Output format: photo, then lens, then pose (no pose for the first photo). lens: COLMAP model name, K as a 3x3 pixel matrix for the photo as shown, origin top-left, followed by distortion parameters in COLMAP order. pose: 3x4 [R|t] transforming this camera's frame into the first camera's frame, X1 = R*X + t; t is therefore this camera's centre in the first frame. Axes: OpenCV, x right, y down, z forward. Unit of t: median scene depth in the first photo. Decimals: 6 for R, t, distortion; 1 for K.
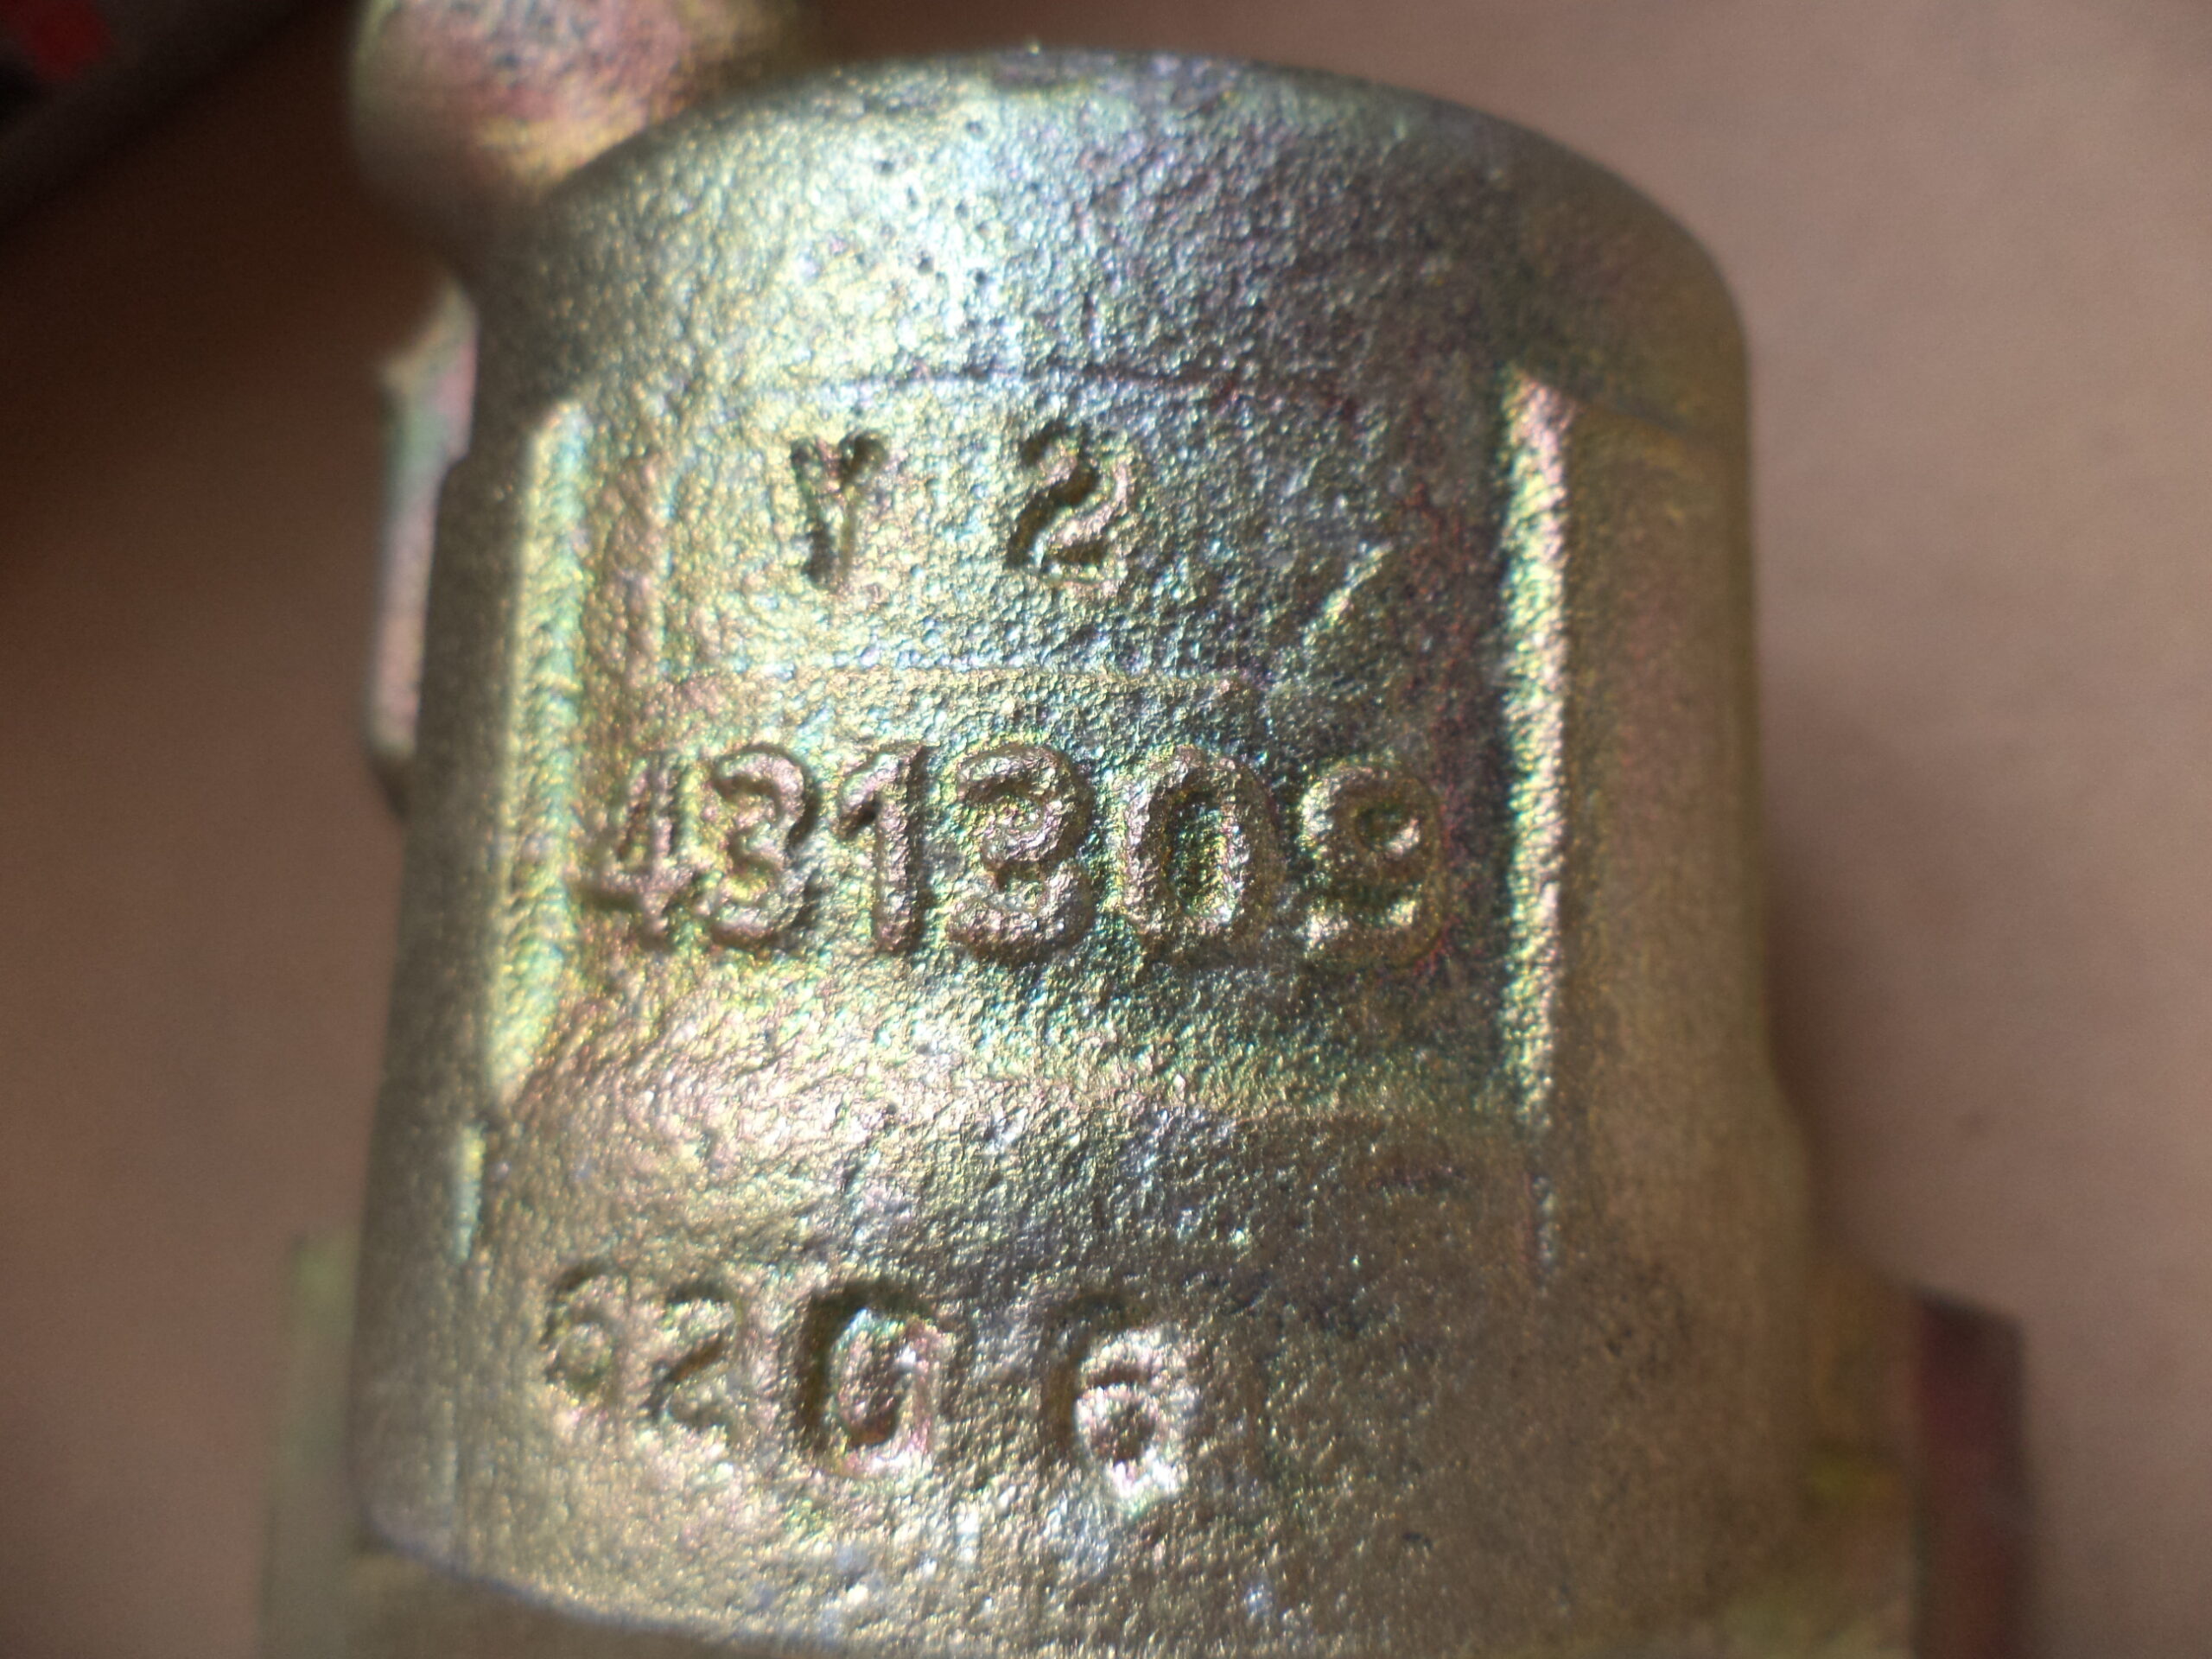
lens RADIAL K [[1803.0, 0, 1106.0], [0, 1803.0, 829.5], [0, 0, 1]] dist [0.061166, -0.126190]
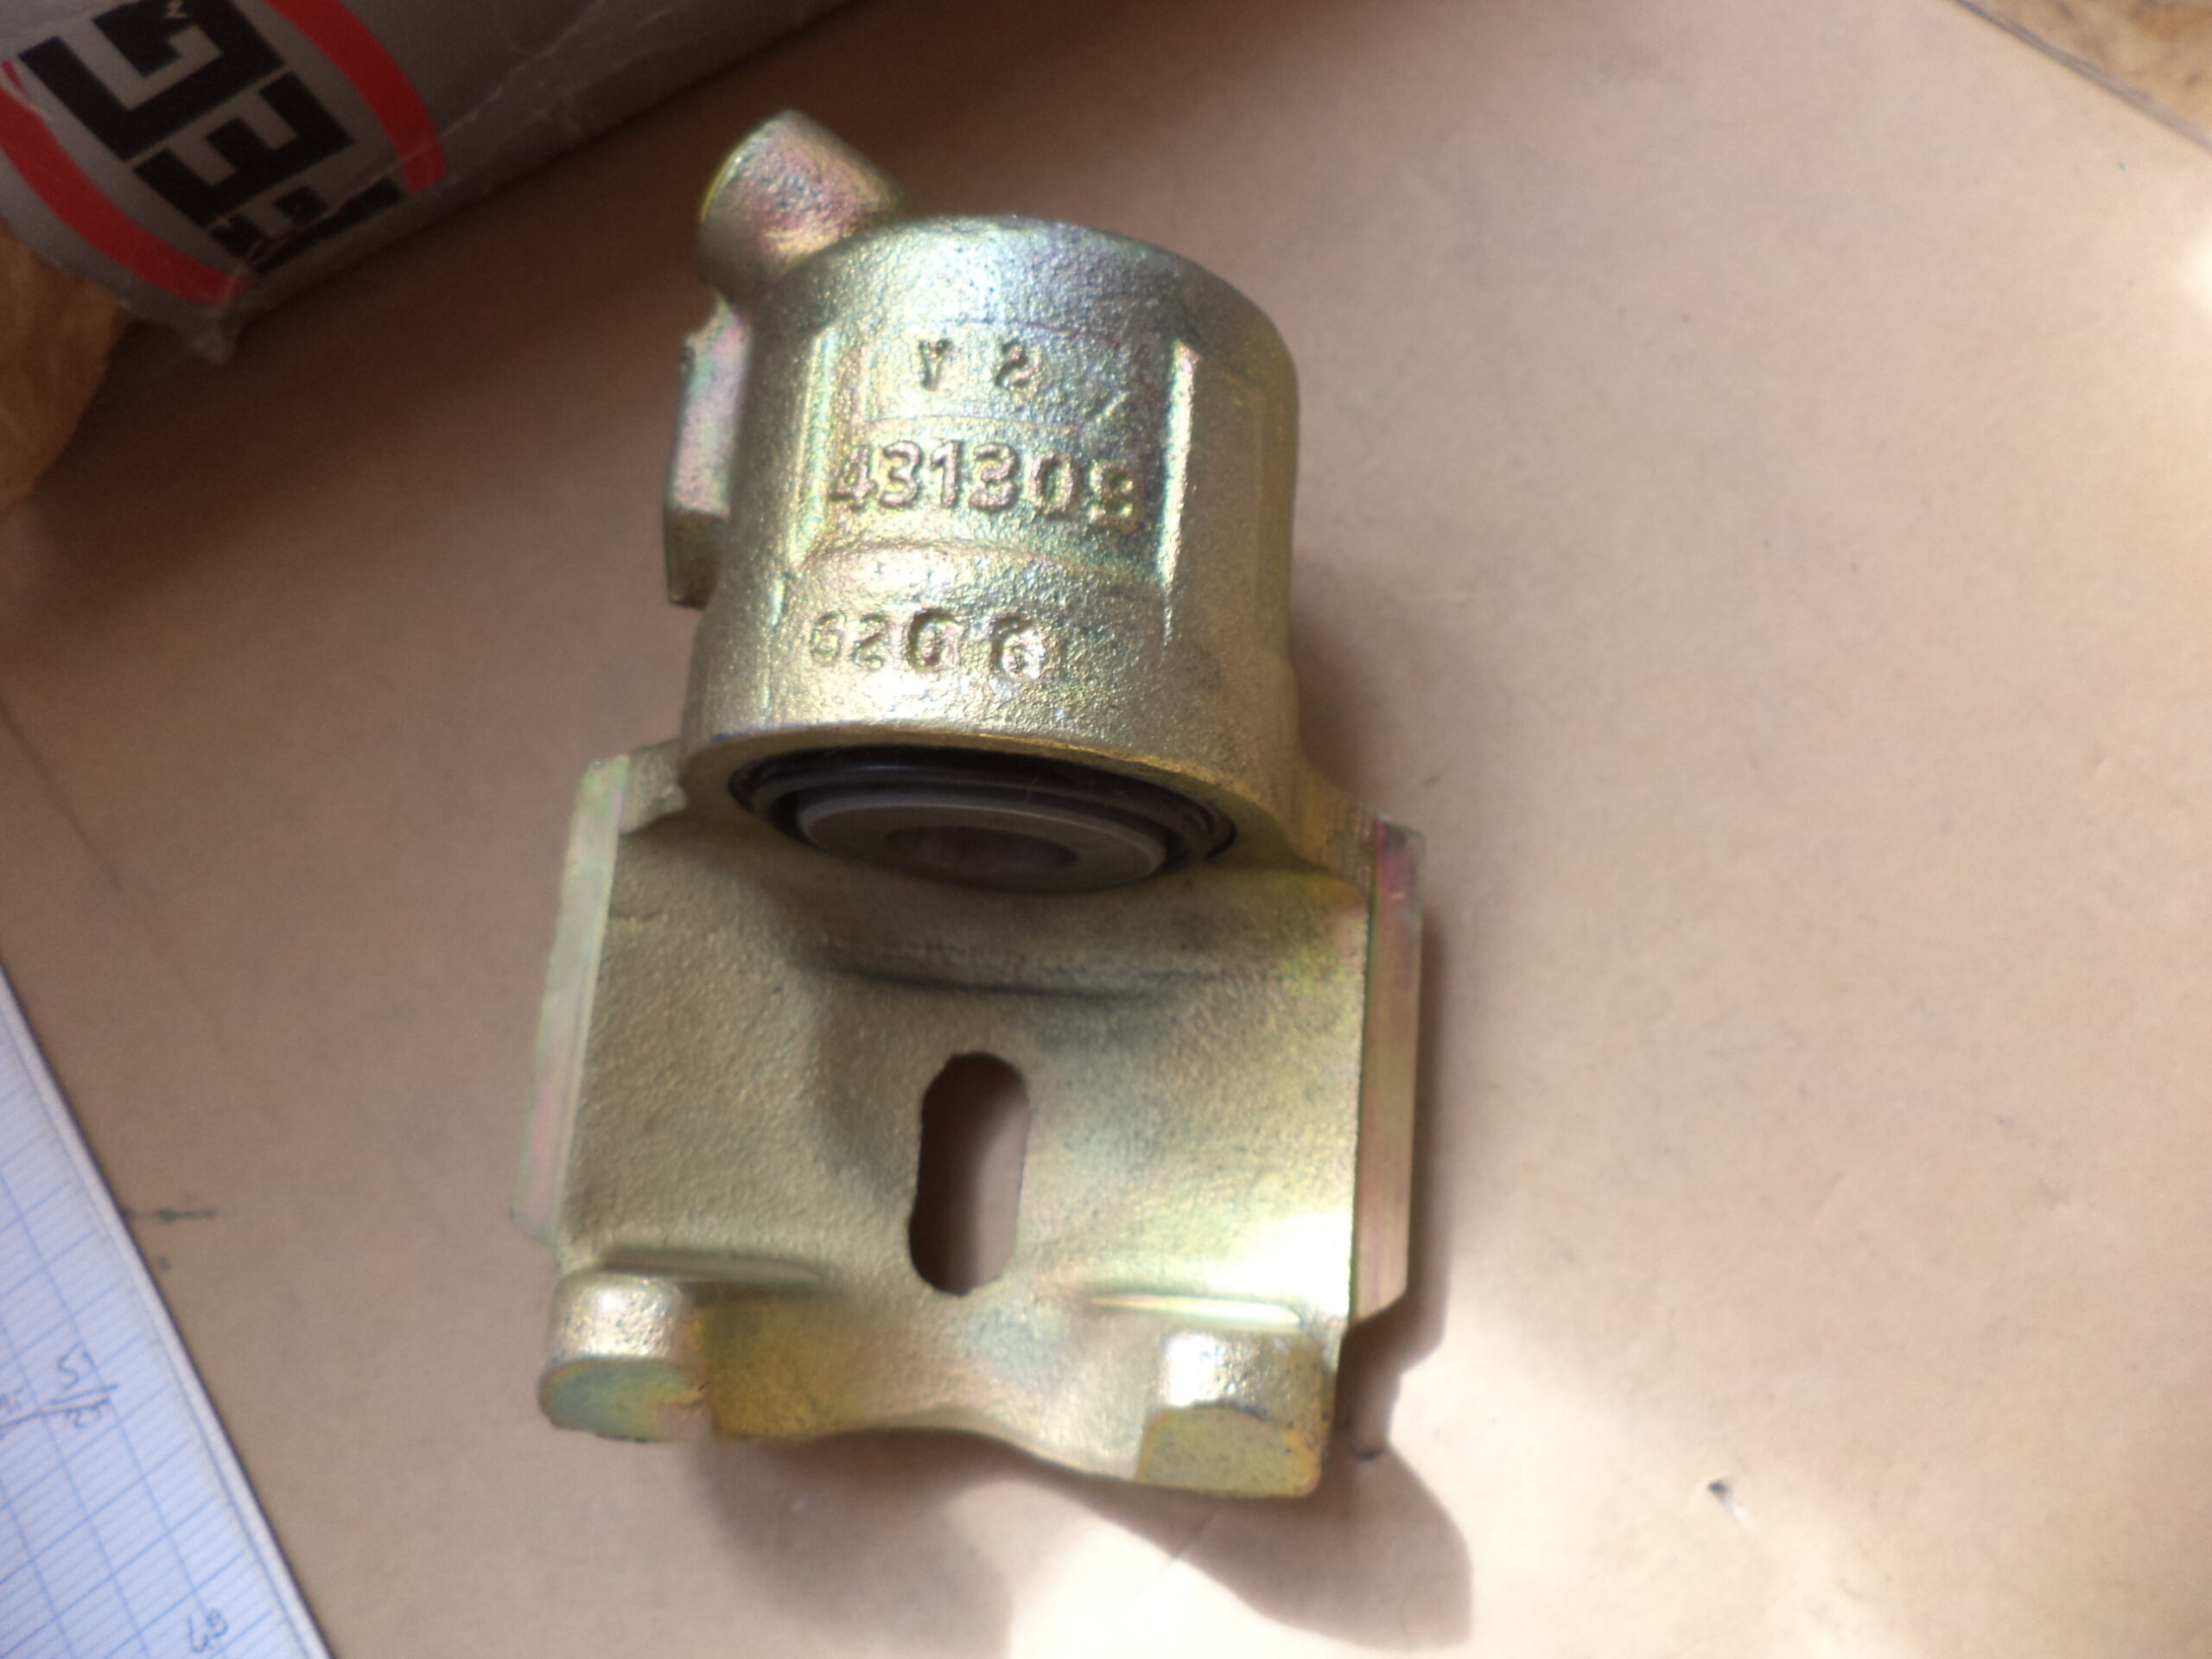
lens RADIAL K [[1802.5, 0, 1106.0], [0, 1802.5, 829.5], [0, 0, 1]] dist [-0.004010, -0.001972]
pose [[0.994705, 0.067855, 0.077180, -0.051017], [-0.059655, 0.992787, -0.103995, 0.826504], [-0.083680, 0.098840, 0.991579, -1.750029]]
